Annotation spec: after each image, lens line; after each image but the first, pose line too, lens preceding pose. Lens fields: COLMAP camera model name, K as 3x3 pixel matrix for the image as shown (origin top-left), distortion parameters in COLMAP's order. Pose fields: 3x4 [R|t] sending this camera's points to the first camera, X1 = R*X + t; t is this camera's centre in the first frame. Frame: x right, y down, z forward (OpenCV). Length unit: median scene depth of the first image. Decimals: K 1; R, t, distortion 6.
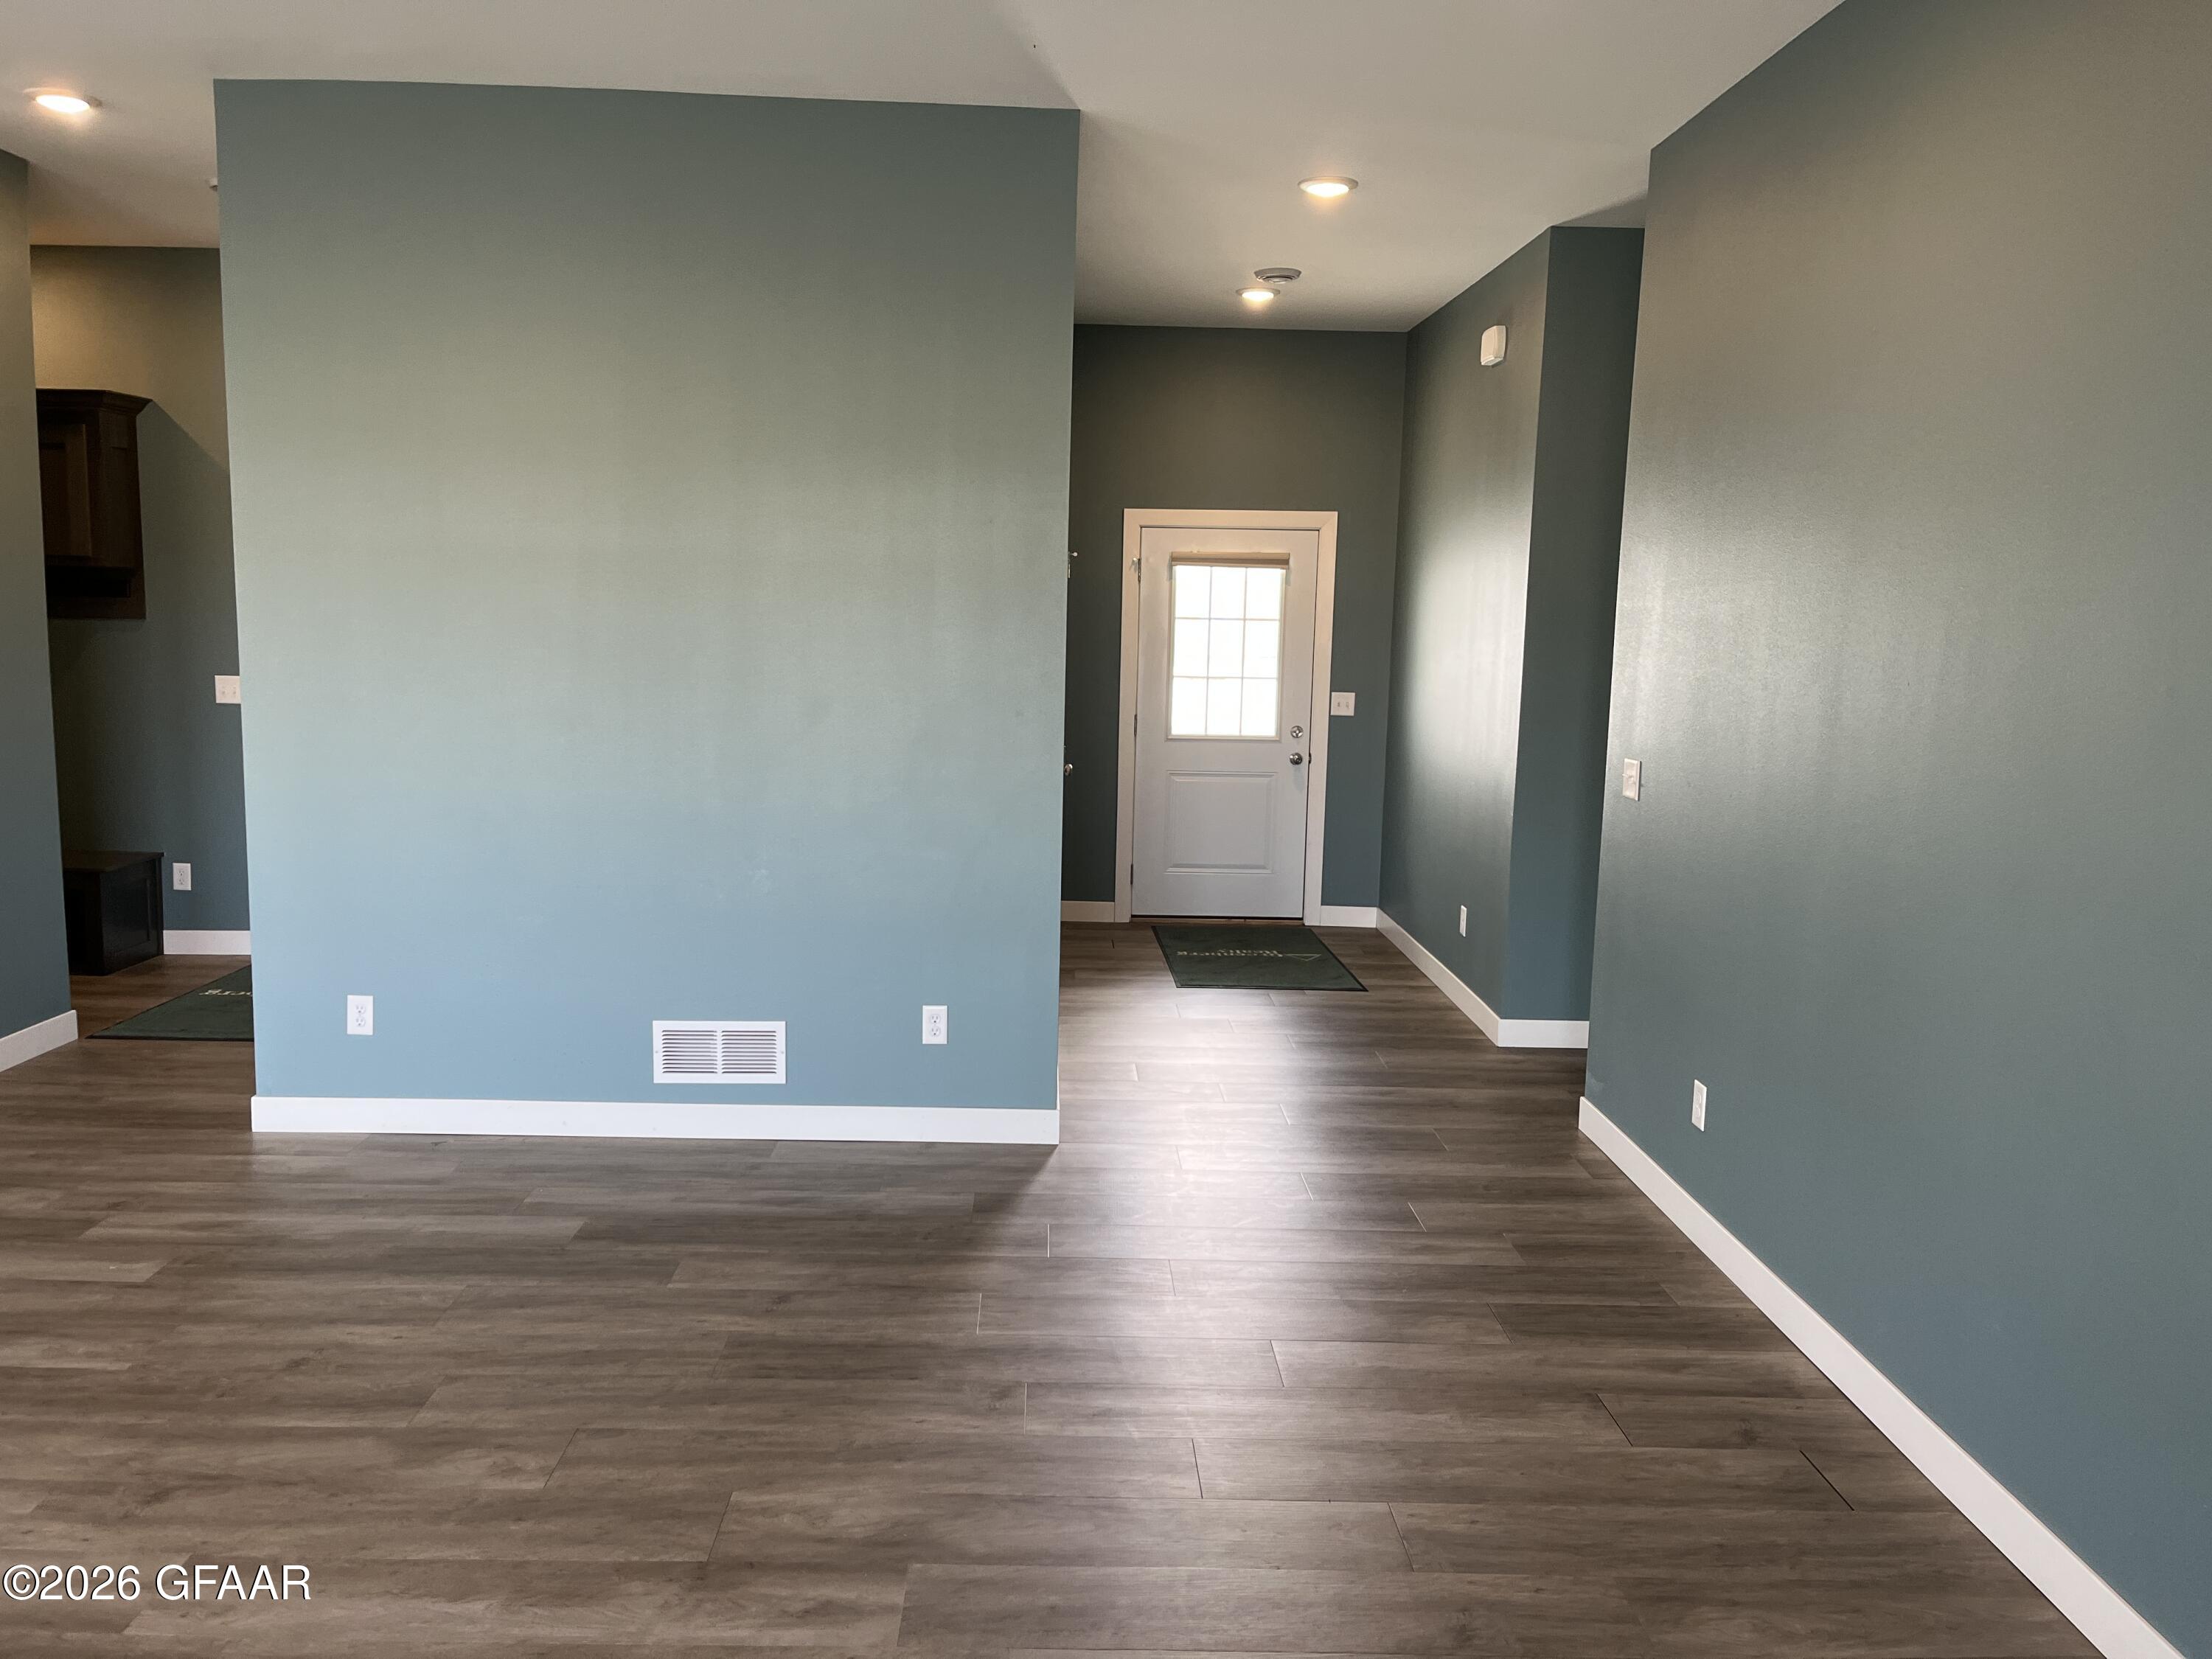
lens RADIAL K [[1672.2, 0, 1087.0], [0, 1672.2, 826.6], [0, 0, 1]] dist [0.073765, -0.098462]
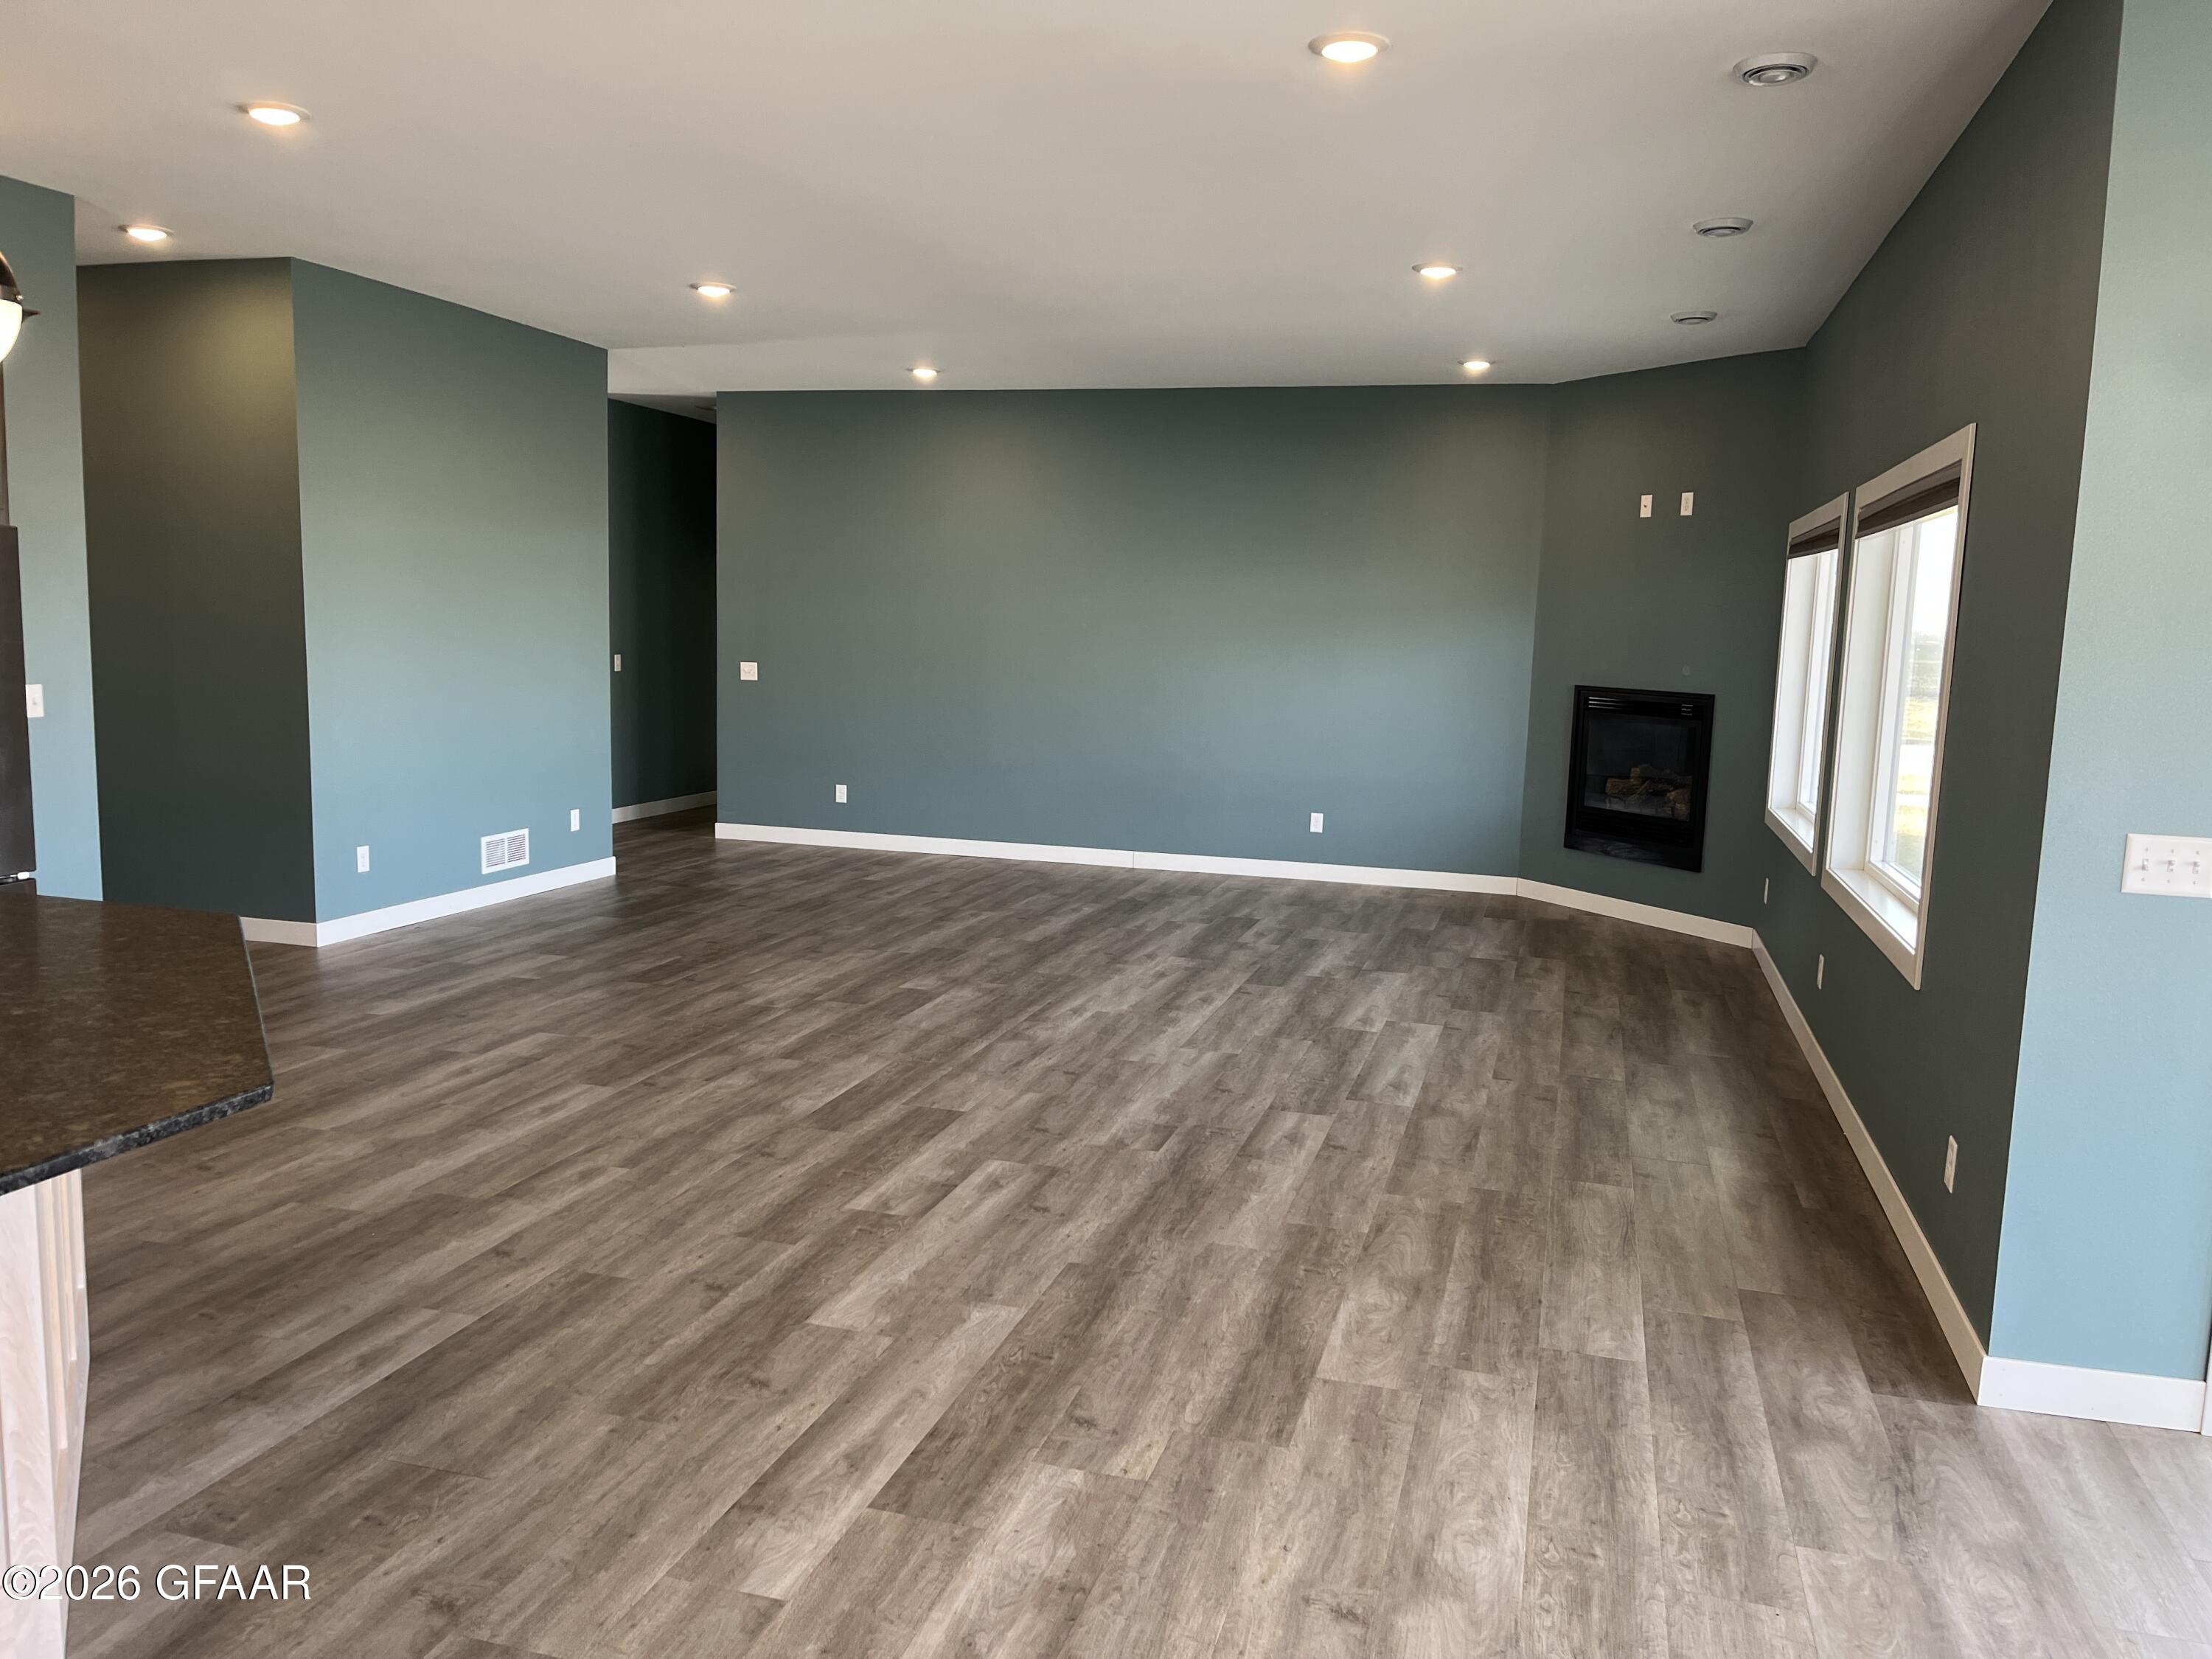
lens RADIAL K [[1672.2, 0, 1104.2], [0, 1672.2, 825.8], [0, 0, 1]] dist [0.073765, -0.098462]
pose [[0.301425, -0.134988, 0.943886, -1.984682], [0.114459, 0.987892, 0.104729, -0.002817], [-0.946595, 0.076469, 0.313226, -0.151623]]
